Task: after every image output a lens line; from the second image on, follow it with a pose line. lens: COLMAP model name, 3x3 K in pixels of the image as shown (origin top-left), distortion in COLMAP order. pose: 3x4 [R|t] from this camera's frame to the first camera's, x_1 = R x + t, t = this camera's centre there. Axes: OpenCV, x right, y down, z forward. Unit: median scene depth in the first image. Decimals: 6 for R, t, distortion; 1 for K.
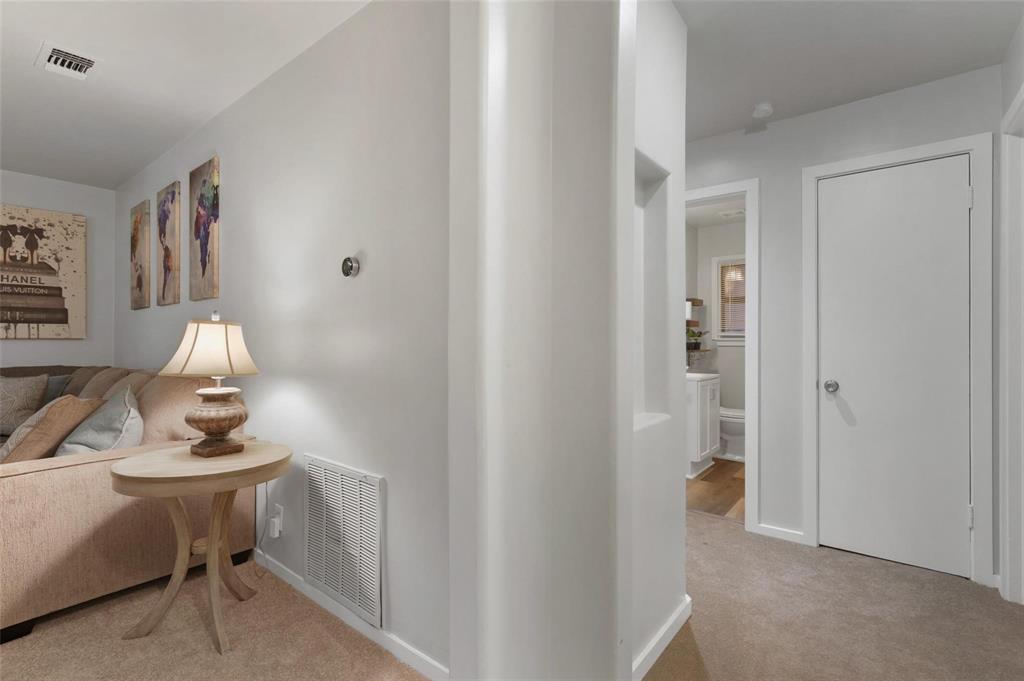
lens RADIAL K [[473.3, 0, 510.3], [0, 473.3, 339.1], [0, 0, 1]] dist [0.009827, -0.002248]
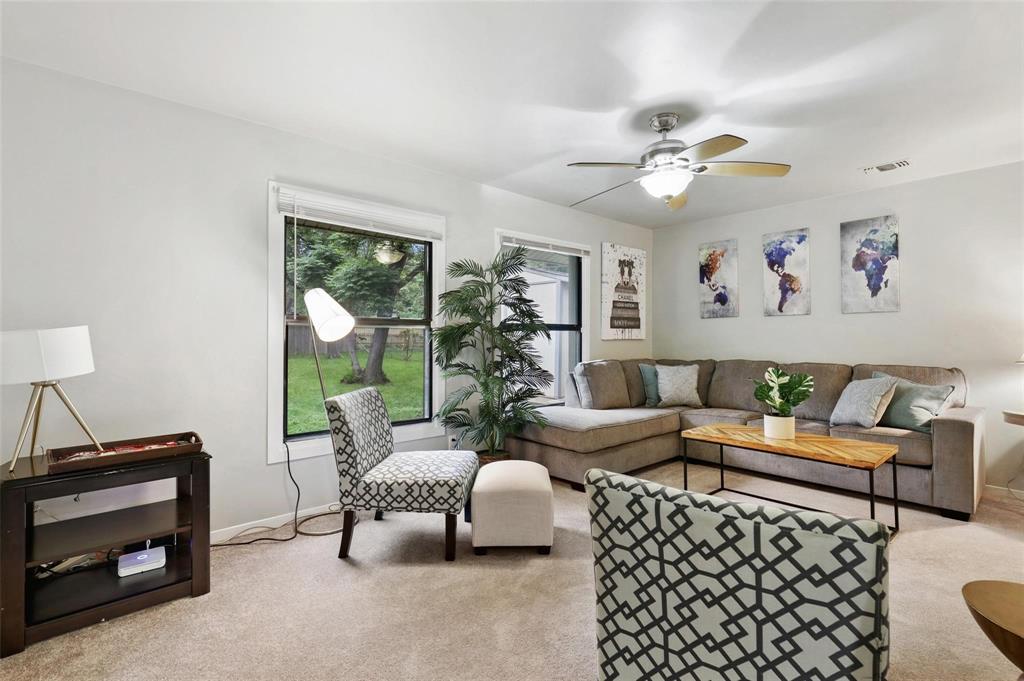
lens RADIAL K [[473.3, 0, 517.0], [0, 473.3, 330.5], [0, 0, 1]] dist [0.009827, -0.002248]
pose [[0.987651, -0.002070, -0.156657, -1.947211], [0.000030, 0.999915, -0.013023, -0.015305], [0.156671, 0.012858, 0.987567, -0.766965]]
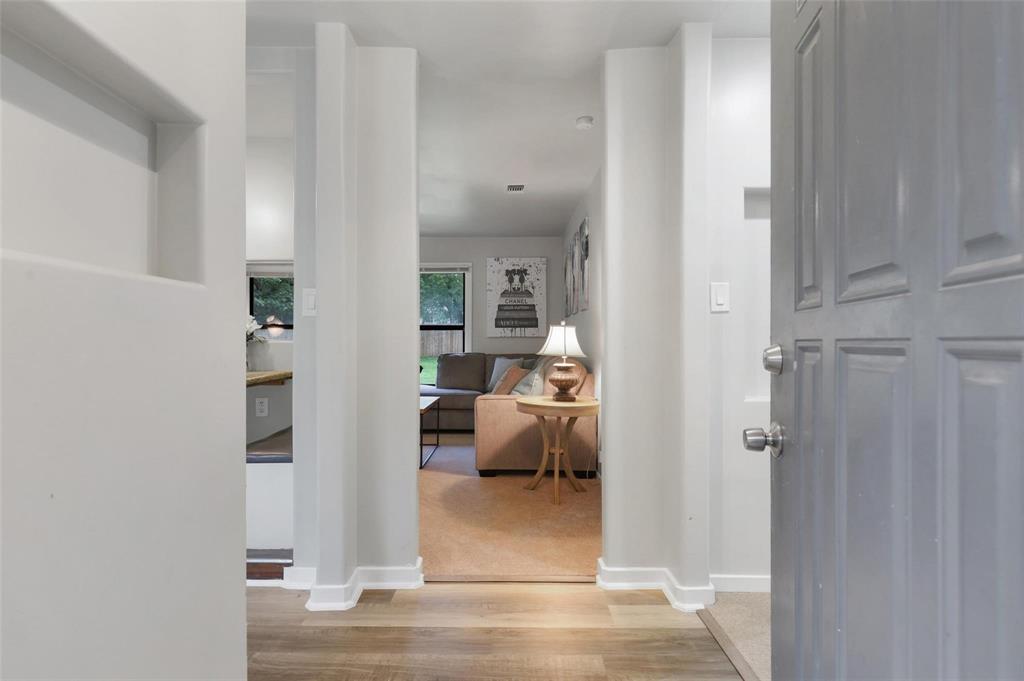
lens RADIAL K [[544.2, 0, 506.0], [0, 544.2, 337.0], [0, 0, 1]] dist [-0.002546, -0.000337]
pose [[0.626929, -0.004122, -0.779066, 0.737905], [0.000141, 0.999987, -0.005177, 0.016349], [0.779076, 0.003136, 0.626921, -0.379162]]
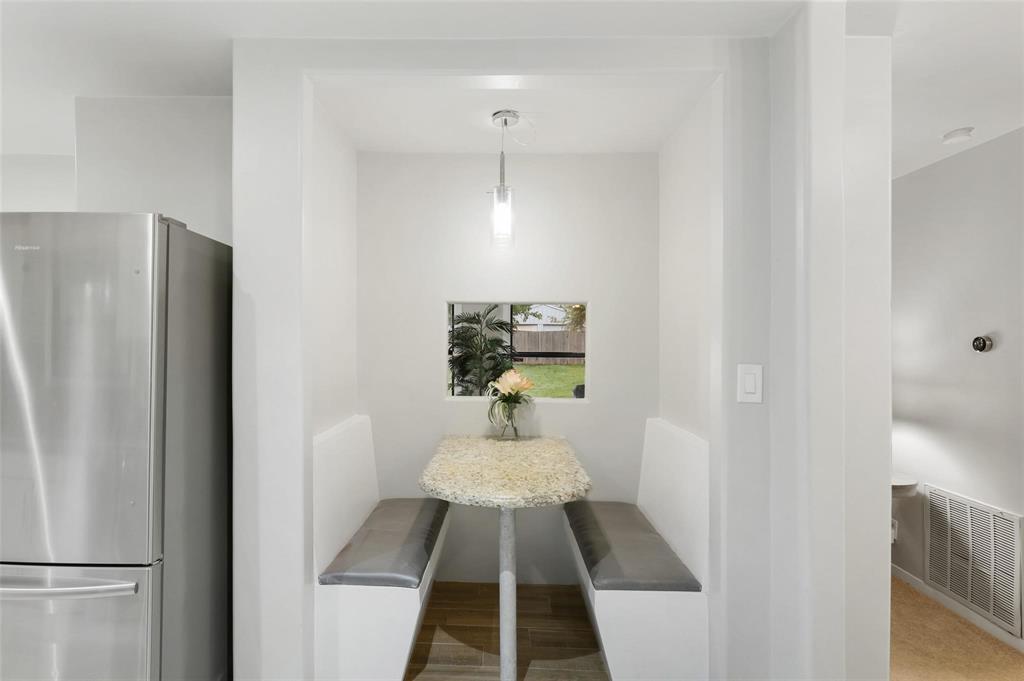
lens RADIAL K [[528.2, 0, 490.2], [0, 528.2, 339.0], [0, 0, 1]] dist [-0.002345, 0.001794]
pose [[0.605331, -0.000521, -0.795974, -0.010467], [-0.009086, 0.999930, -0.007564, -0.125799], [0.795922, 0.011811, 0.605284, -0.793333]]
